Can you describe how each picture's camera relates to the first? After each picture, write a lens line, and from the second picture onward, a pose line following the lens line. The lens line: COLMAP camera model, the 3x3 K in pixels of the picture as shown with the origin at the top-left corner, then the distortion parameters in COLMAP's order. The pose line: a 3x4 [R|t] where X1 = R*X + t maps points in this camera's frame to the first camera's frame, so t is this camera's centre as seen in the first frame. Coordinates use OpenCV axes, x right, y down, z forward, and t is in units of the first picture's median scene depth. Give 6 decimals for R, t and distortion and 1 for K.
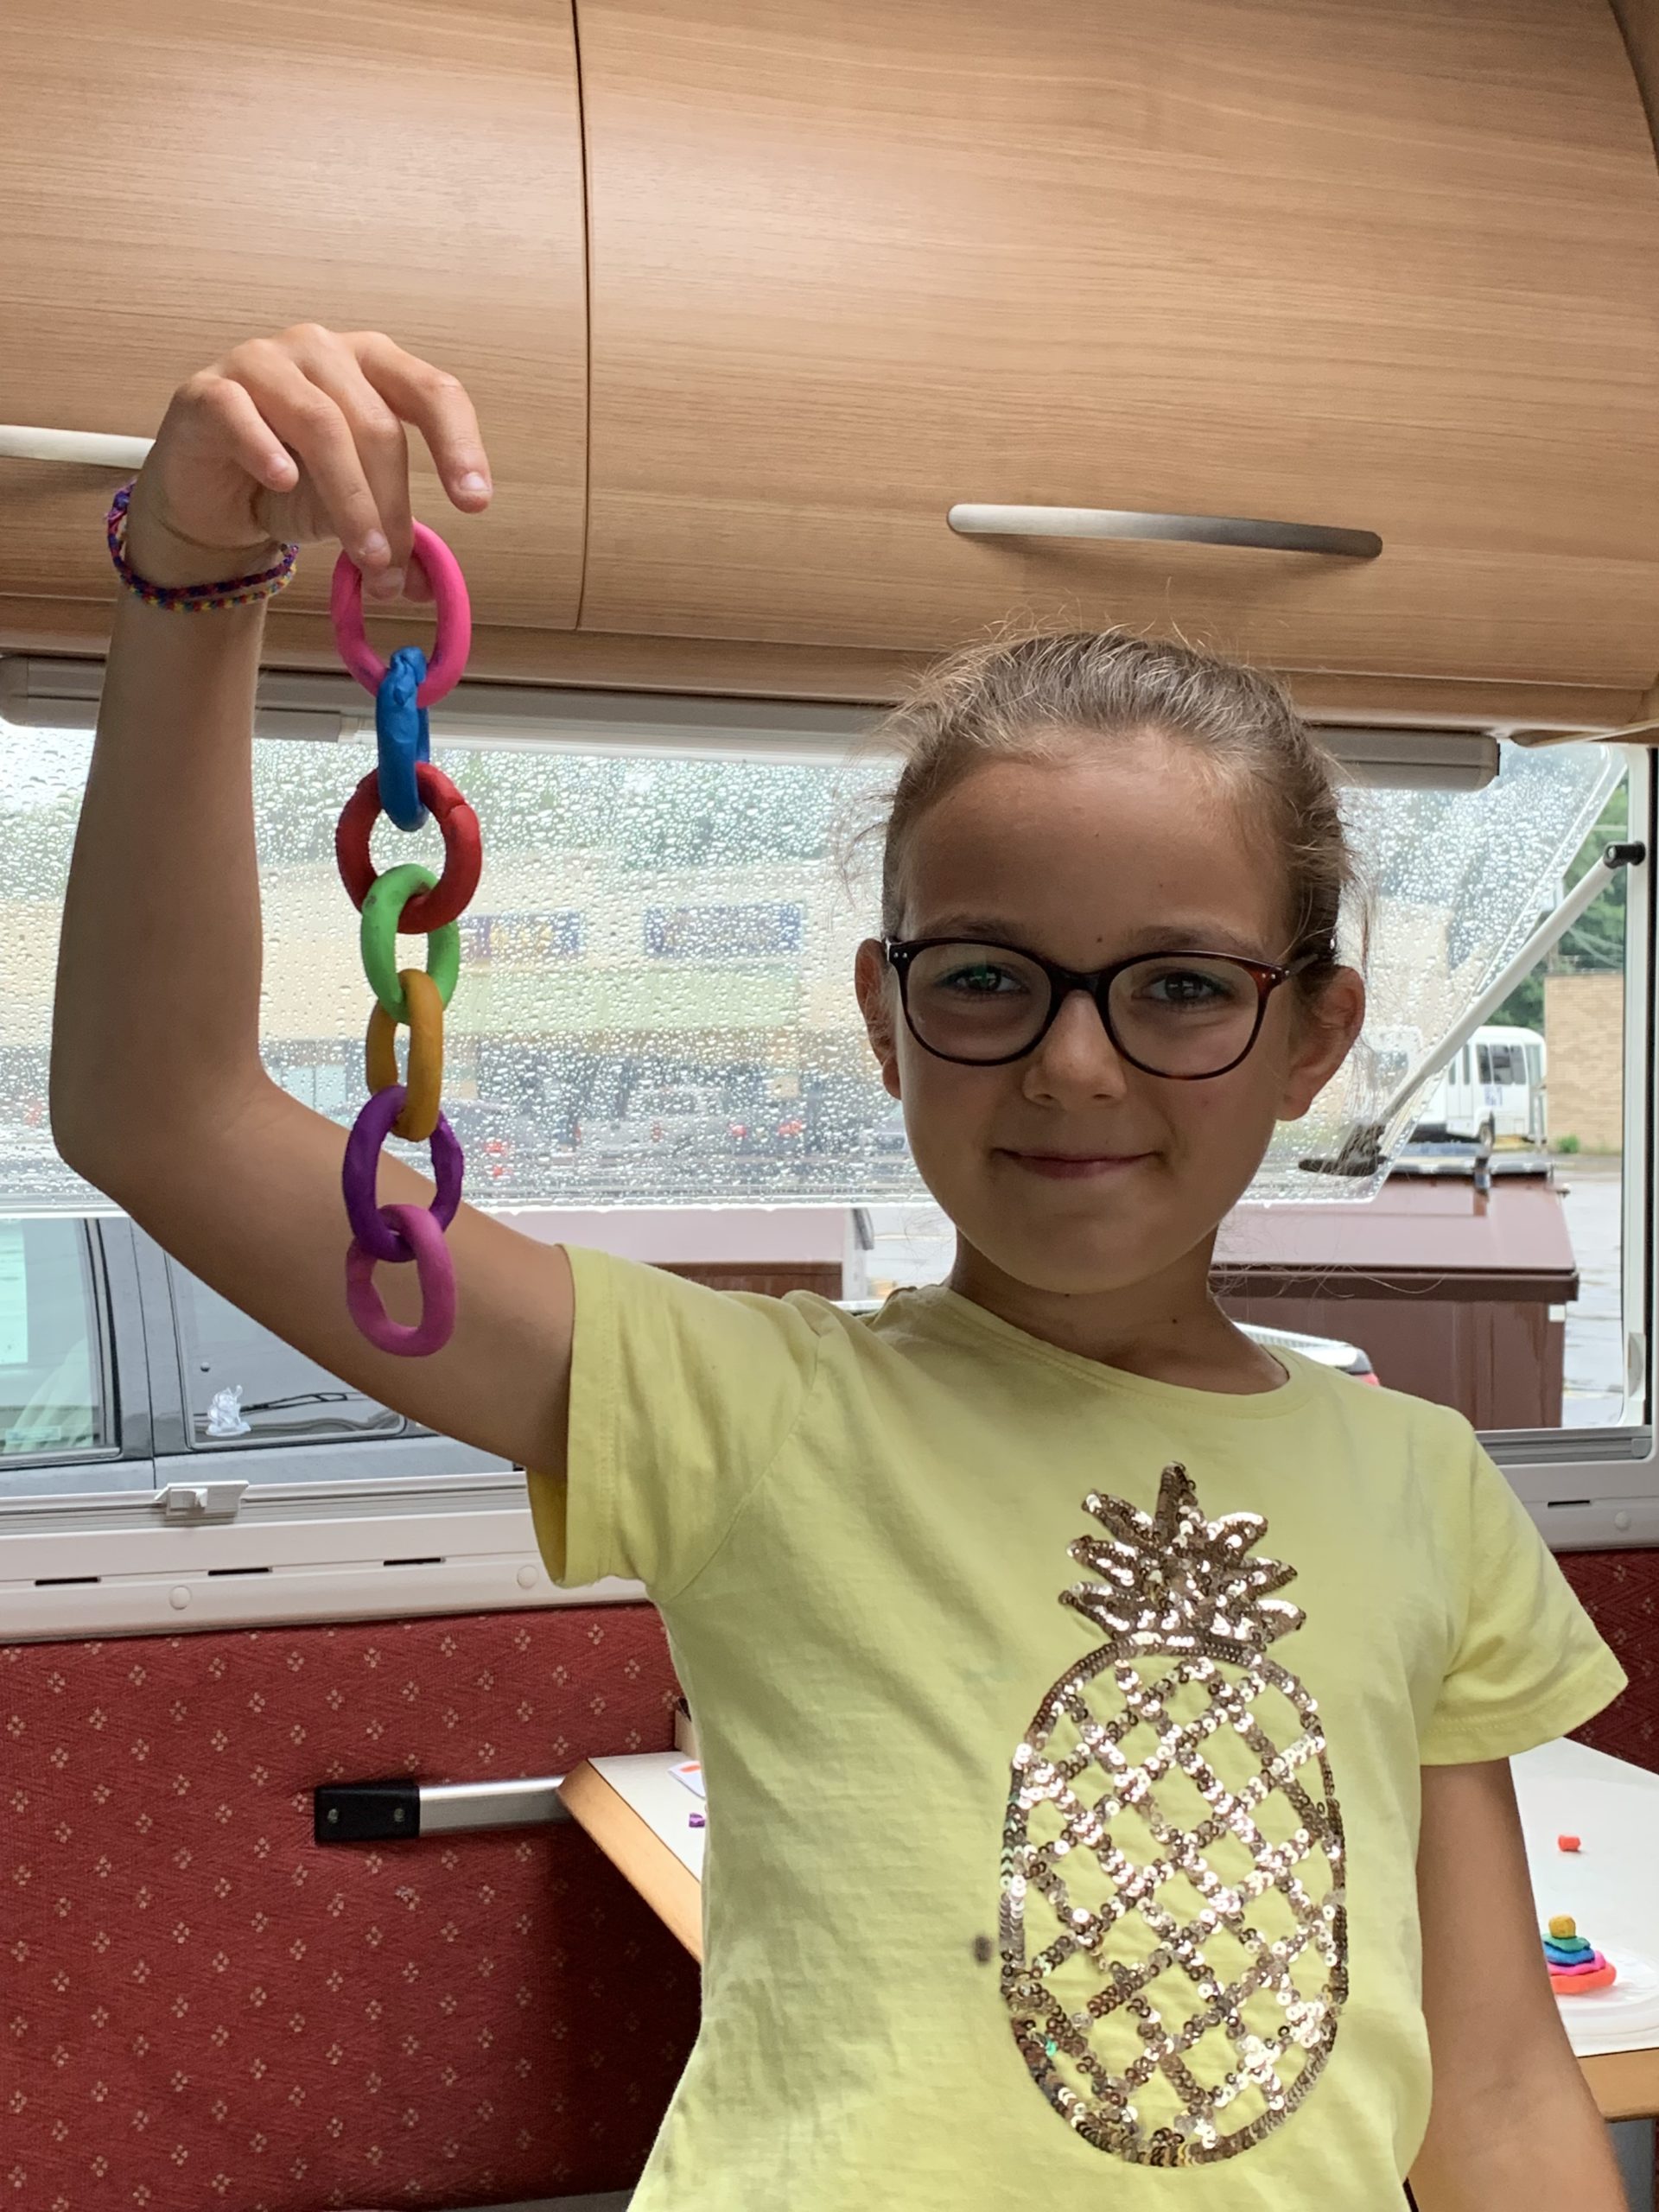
lens RADIAL K [[2685.2, 0, 828.6], [0, 2685.2, 1100.1], [0, 0, 1]] dist [0.088757, 0.000000]
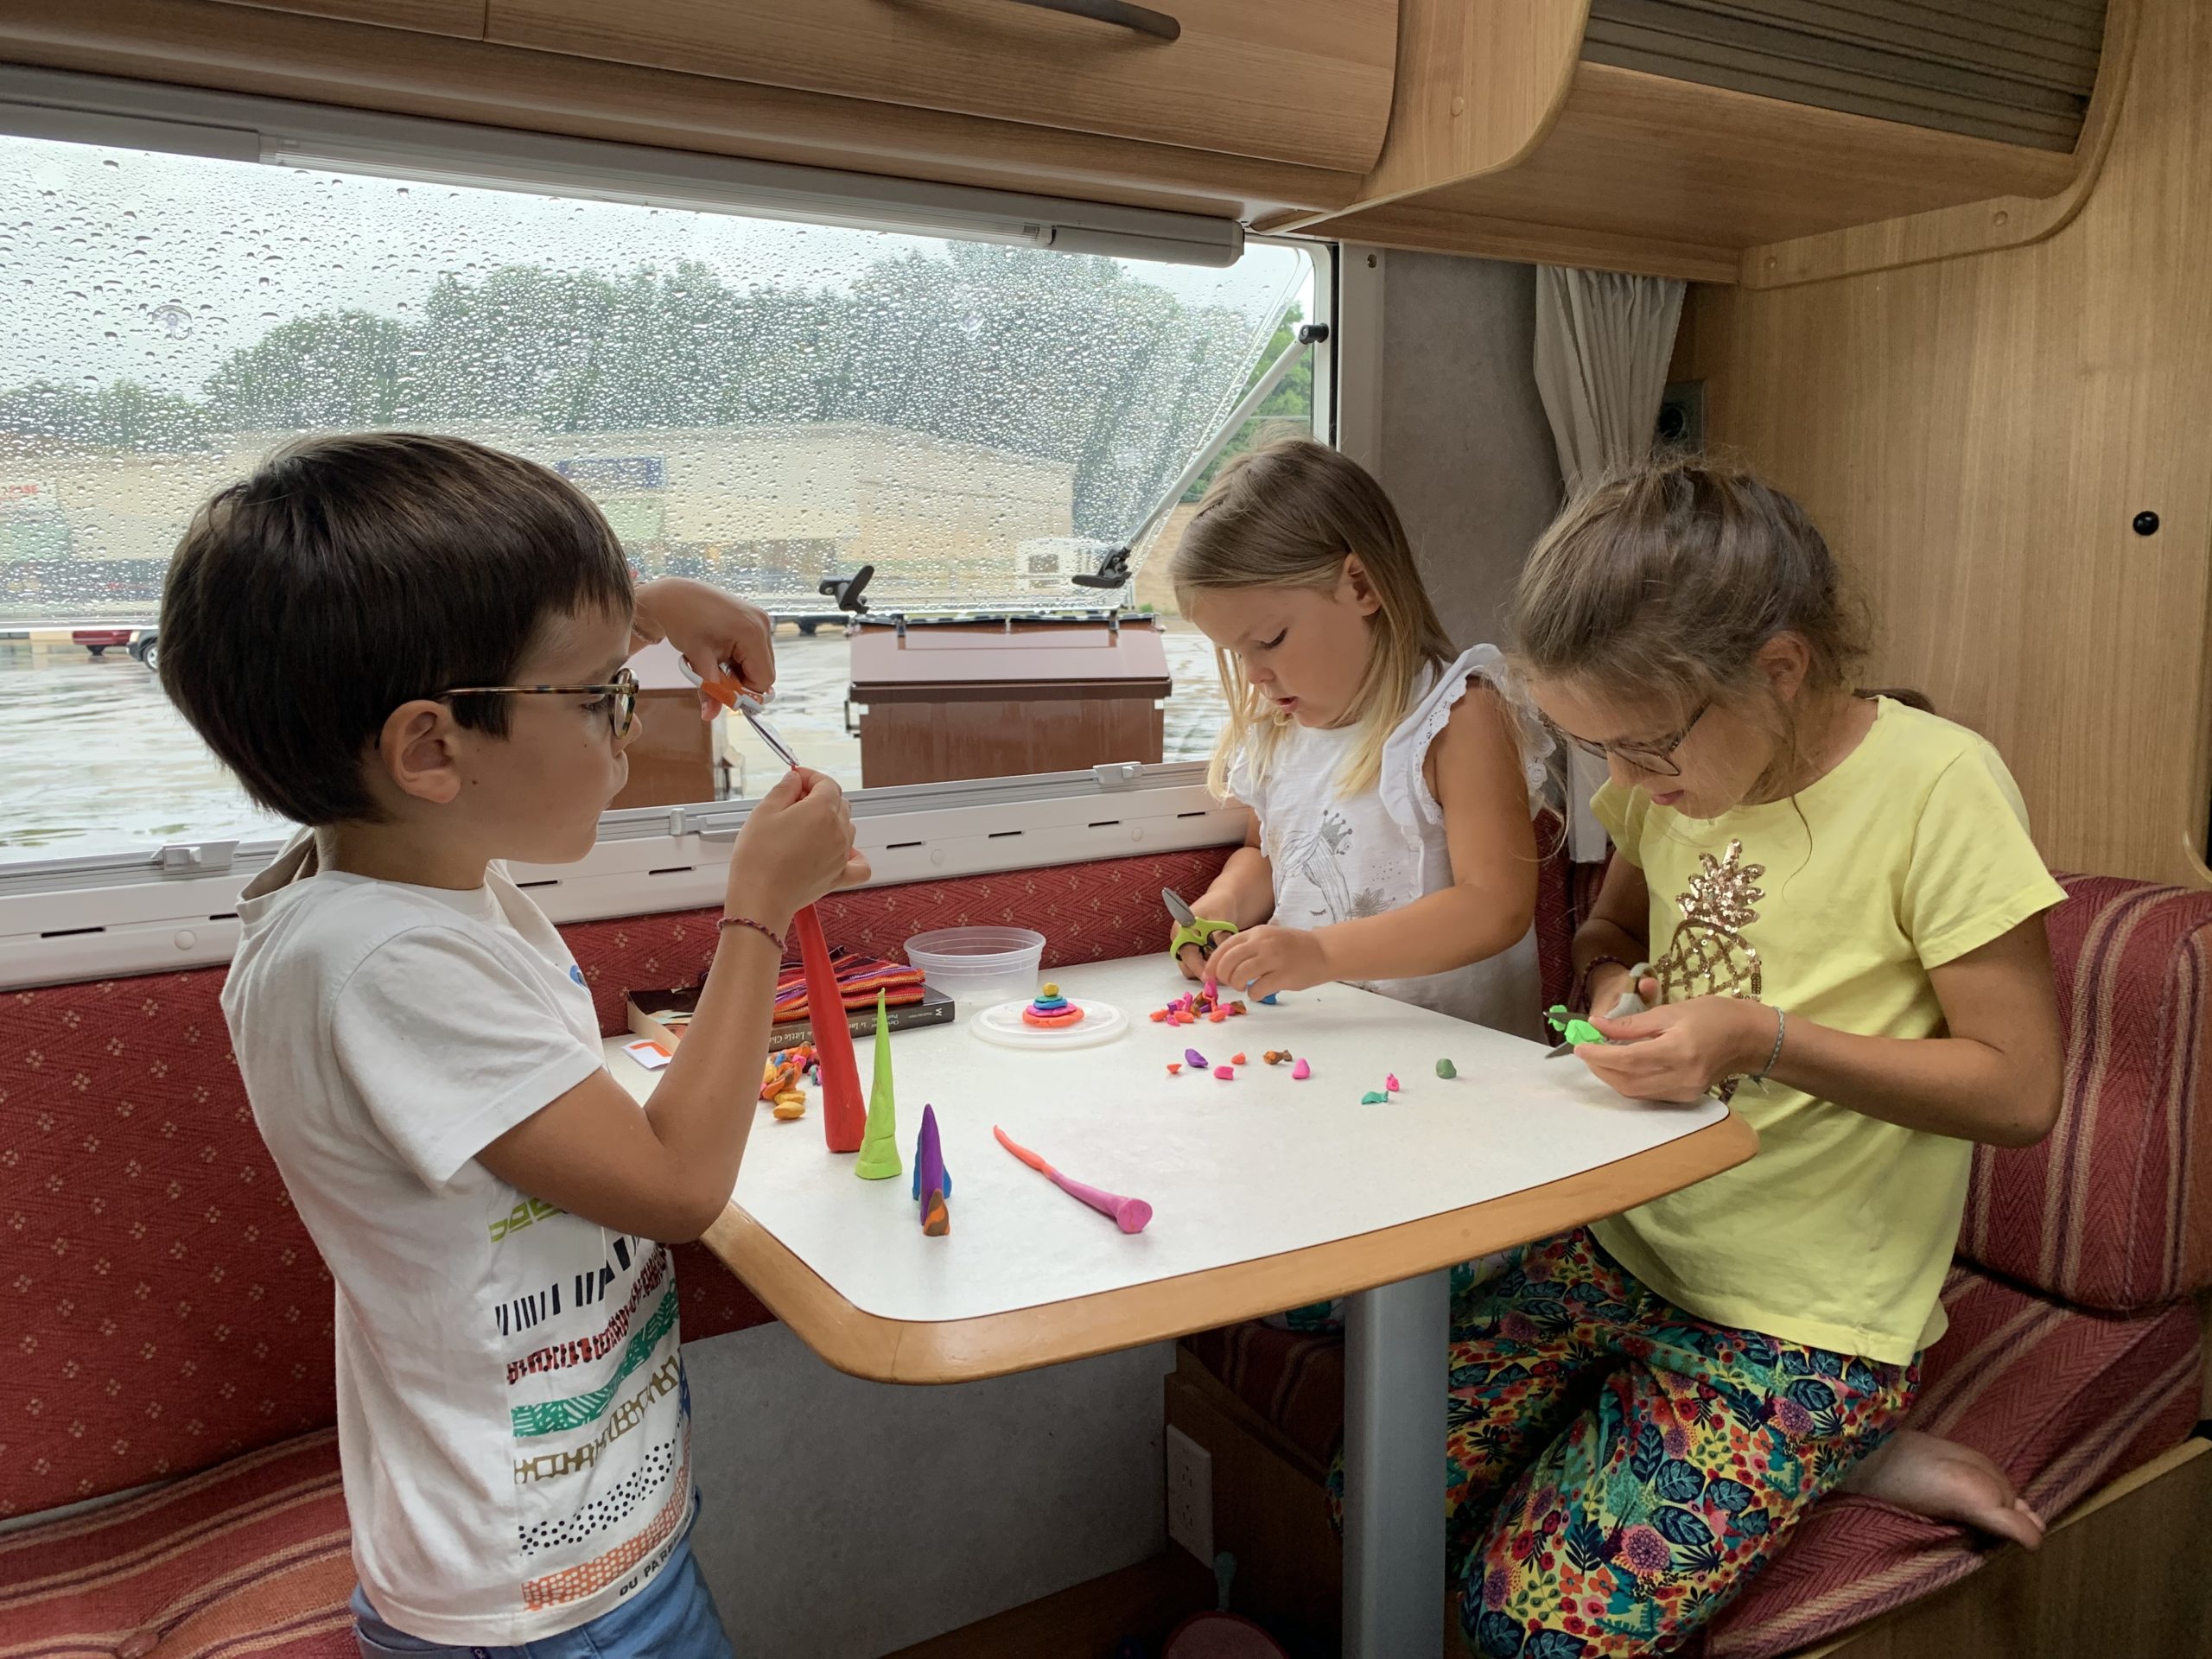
lens RADIAL K [[1684.5, 0, 1118.2], [0, 1684.5, 835.9], [0, 0, 1]] dist [0.038282, -0.034850]
pose [[0.970181, -0.052139, 0.236707, -0.018682], [0.016134, 0.988315, 0.151566, 0.031941], [-0.241843, -0.143228, 0.959686, 0.188873]]
